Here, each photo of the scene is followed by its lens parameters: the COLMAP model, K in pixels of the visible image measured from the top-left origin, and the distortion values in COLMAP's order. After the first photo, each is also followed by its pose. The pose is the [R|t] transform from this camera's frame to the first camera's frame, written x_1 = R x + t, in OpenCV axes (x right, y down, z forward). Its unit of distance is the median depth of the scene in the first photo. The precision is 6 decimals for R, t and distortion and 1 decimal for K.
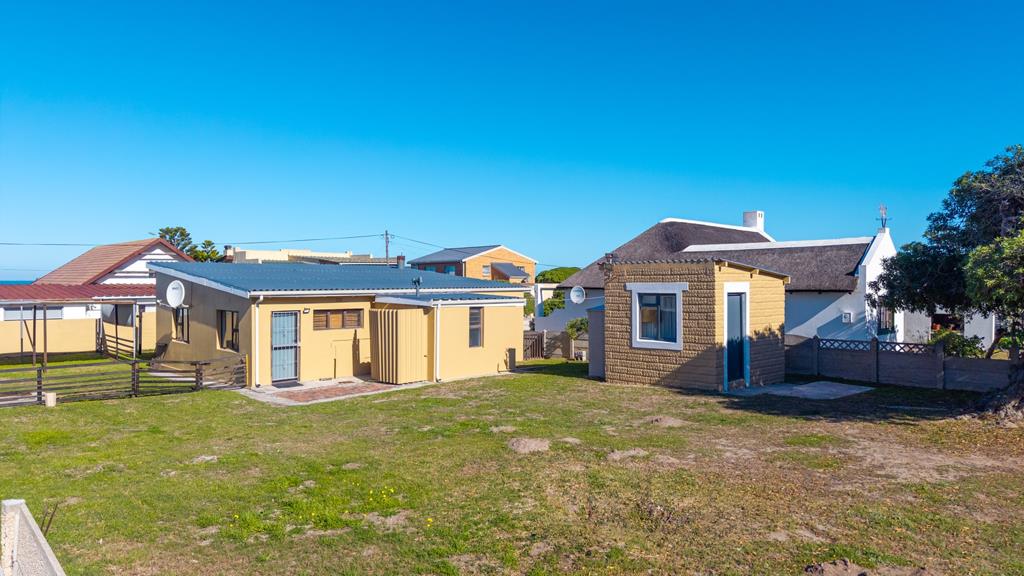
lens RADIAL K [[689.7, 0, 512.0], [0, 689.7, 288.0], [0, 0, 1]] dist [0.017655, -0.000605]
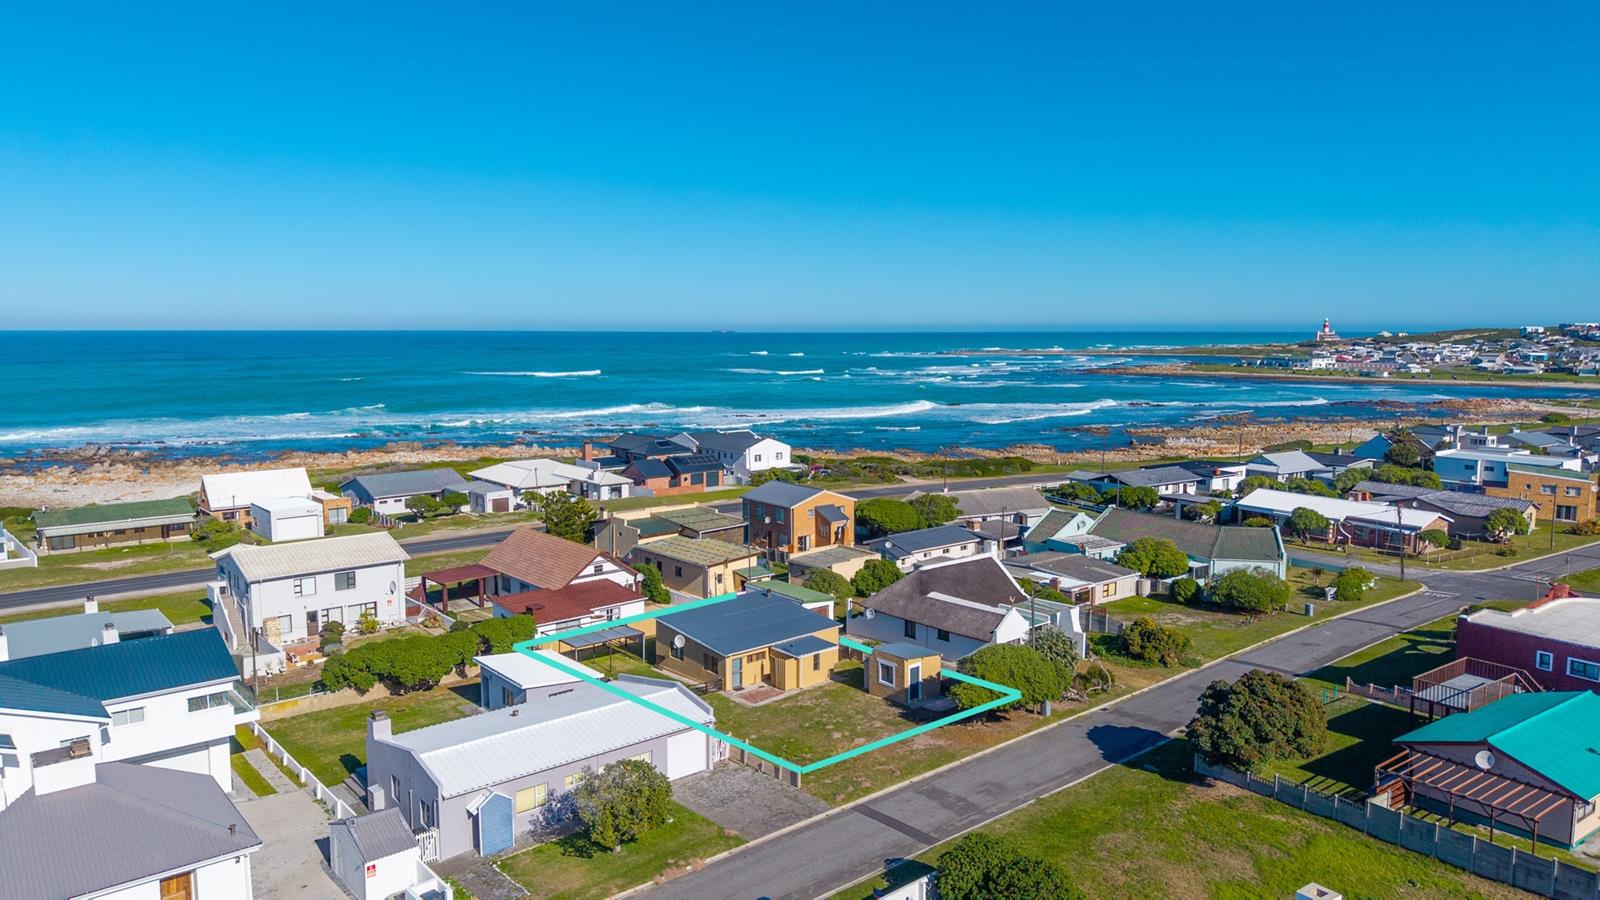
lens RADIAL K [[1077.6, 0, 800.0], [0, 1077.6, 450.0], [0, 0, 1]] dist [0.017655, -0.000605]
pose [[0.999419, -0.000720, -0.034070, 0.015663], [0.004350, 0.994295, 0.106575, -1.045590], [0.033799, -0.106661, 0.993721, -2.531195]]
